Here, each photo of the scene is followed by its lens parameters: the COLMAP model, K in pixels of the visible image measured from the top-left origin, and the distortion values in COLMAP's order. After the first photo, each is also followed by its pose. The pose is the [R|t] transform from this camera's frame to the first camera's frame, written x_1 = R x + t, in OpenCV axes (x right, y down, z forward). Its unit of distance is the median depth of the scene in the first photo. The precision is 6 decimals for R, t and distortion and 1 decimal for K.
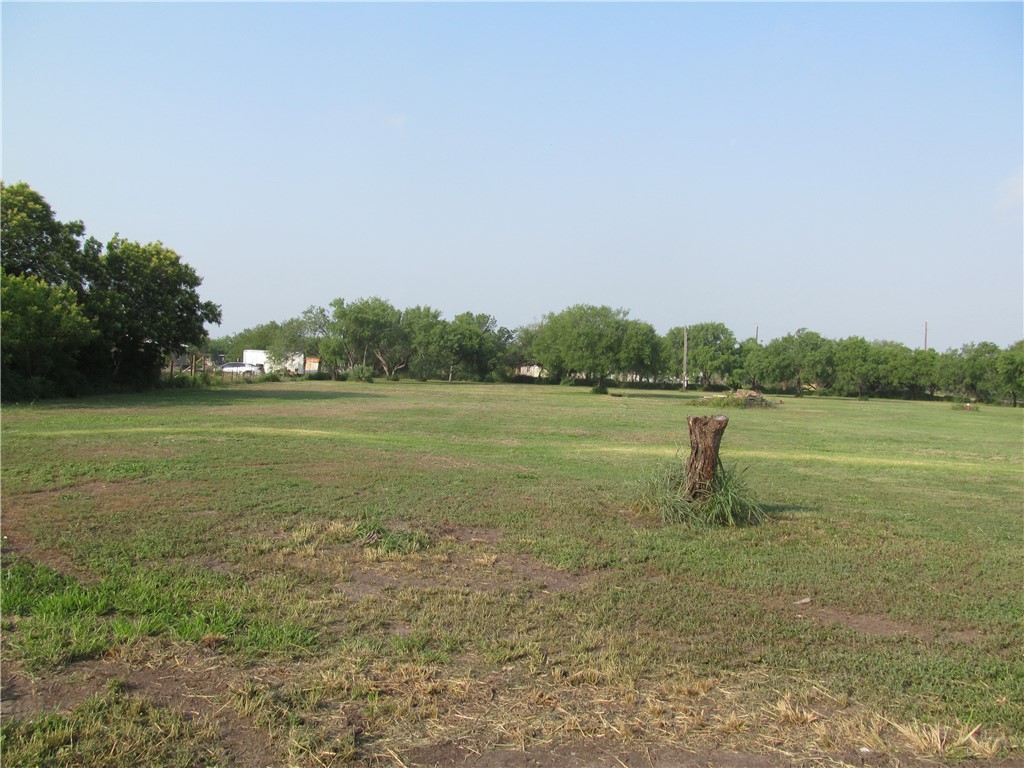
lens RADIAL K [[846.5, 0, 512.5], [0, 846.5, 385.2], [0, 0, 1]] dist [-0.062358, 0.033390]
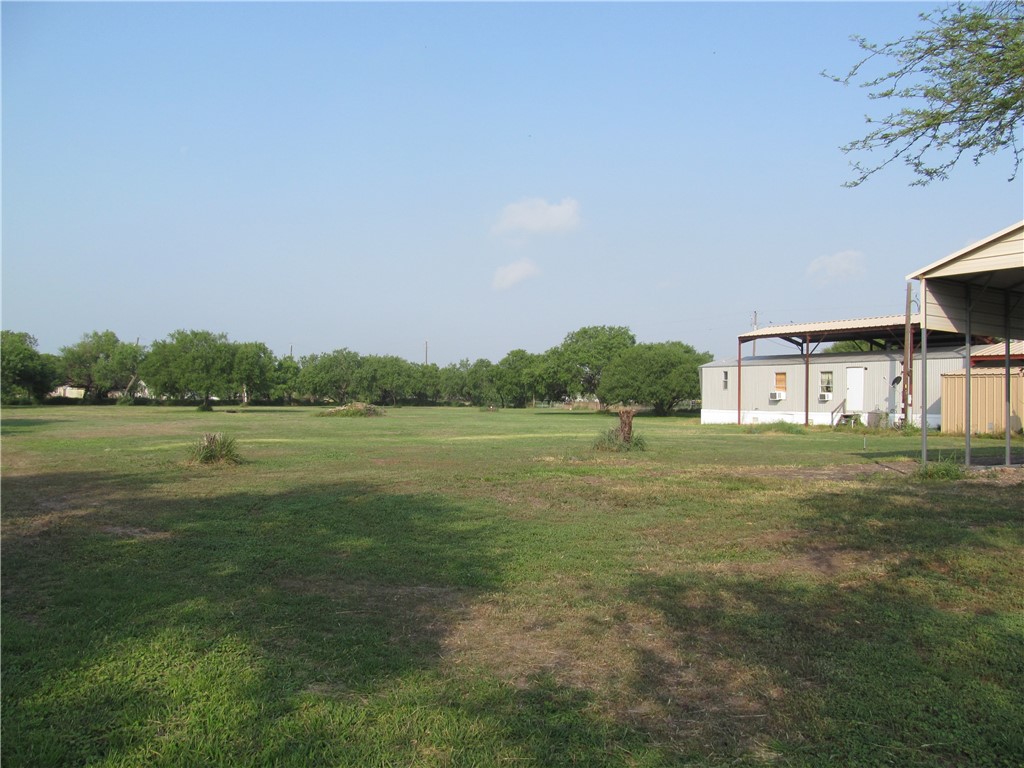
lens RADIAL K [[846.5, 0, 532.5], [0, 846.5, 388.0], [0, 0, 1]] dist [-0.062358, 0.033390]
pose [[0.796326, -0.027674, 0.604234, -1.273801], [0.034751, 0.999396, -0.000027, -0.031801], [-0.603868, 0.021019, 0.796807, -0.699127]]
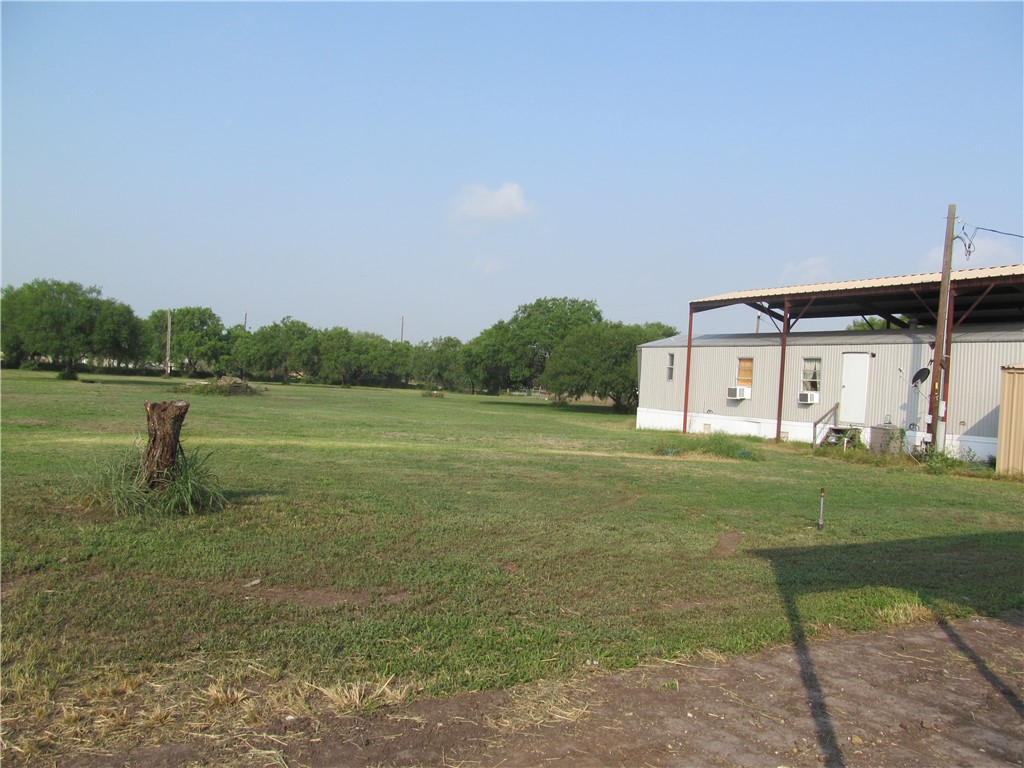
lens RADIAL K [[846.5, 0, 515.7], [0, 846.5, 383.4], [0, 0, 1]] dist [-0.062358, 0.033390]
pose [[0.830113, 0.005808, 0.557565, 0.025388], [-0.012839, 0.999880, 0.008700, 0.002313], [-0.557447, -0.014381, 0.830088, -0.007902]]
